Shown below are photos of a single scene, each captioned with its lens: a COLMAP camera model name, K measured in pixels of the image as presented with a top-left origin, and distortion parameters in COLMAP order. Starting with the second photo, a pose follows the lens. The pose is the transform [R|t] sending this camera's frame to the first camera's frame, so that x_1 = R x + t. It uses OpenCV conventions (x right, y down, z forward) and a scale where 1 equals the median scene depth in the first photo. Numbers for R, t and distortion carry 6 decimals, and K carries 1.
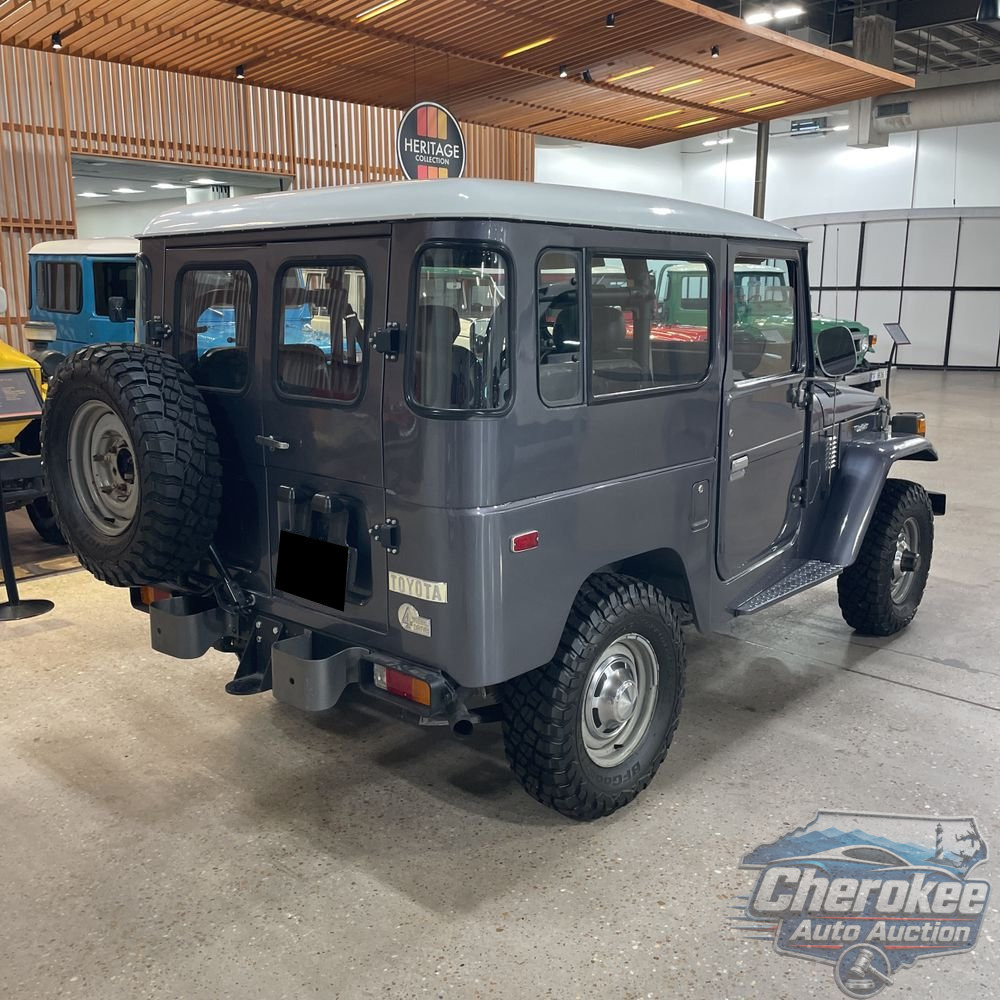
lens RADIAL K [[1020.4, 0, 511.0], [0, 1020.4, 490.2], [0, 0, 1]] dist [0.029290, 0.000000]
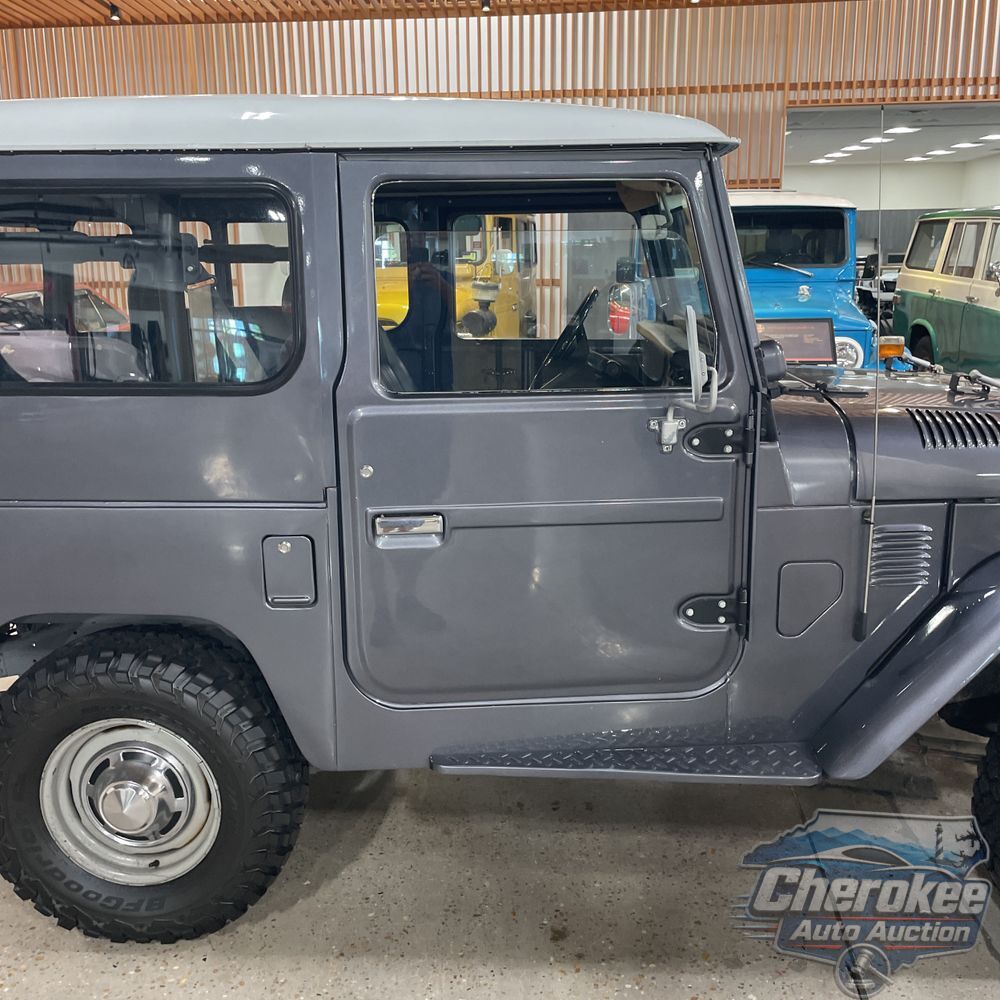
lens RADIAL K [[1020.4, 0, 500.6], [0, 1020.4, 489.9], [0, 0, 1]] dist [0.029290, 0.000000]
pose [[0.617095, 0.168059, -0.768733, 0.252765], [-0.139187, 0.984835, 0.103572, -0.040714], [0.774481, 0.043084, 0.631128, 0.229992]]
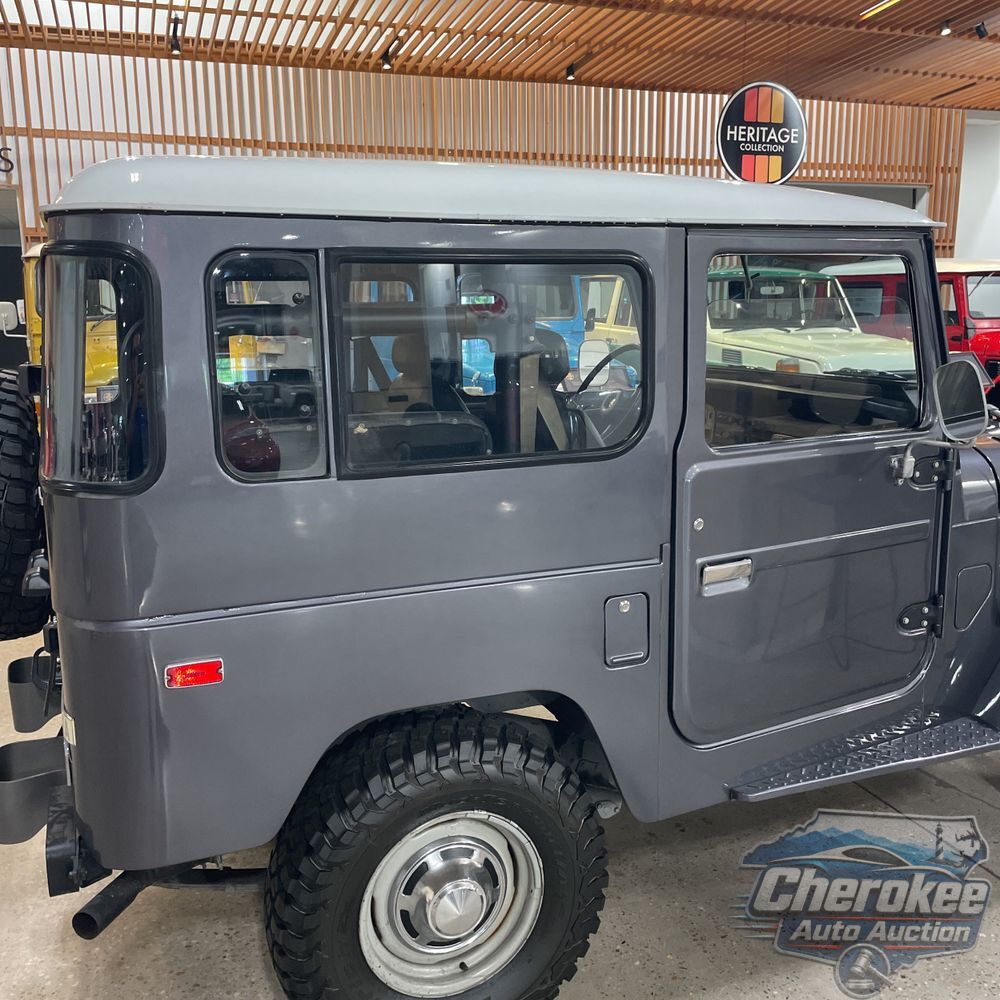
lens RADIAL K [[1020.4, 0, 498.7], [0, 1020.4, 482.5], [0, 0, 1]] dist [0.029290, 0.000000]
pose [[0.894272, 0.070073, -0.442005, 0.127345], [-0.074799, 0.997176, 0.006754, -0.025519], [0.441230, 0.027022, 0.896987, 0.118392]]
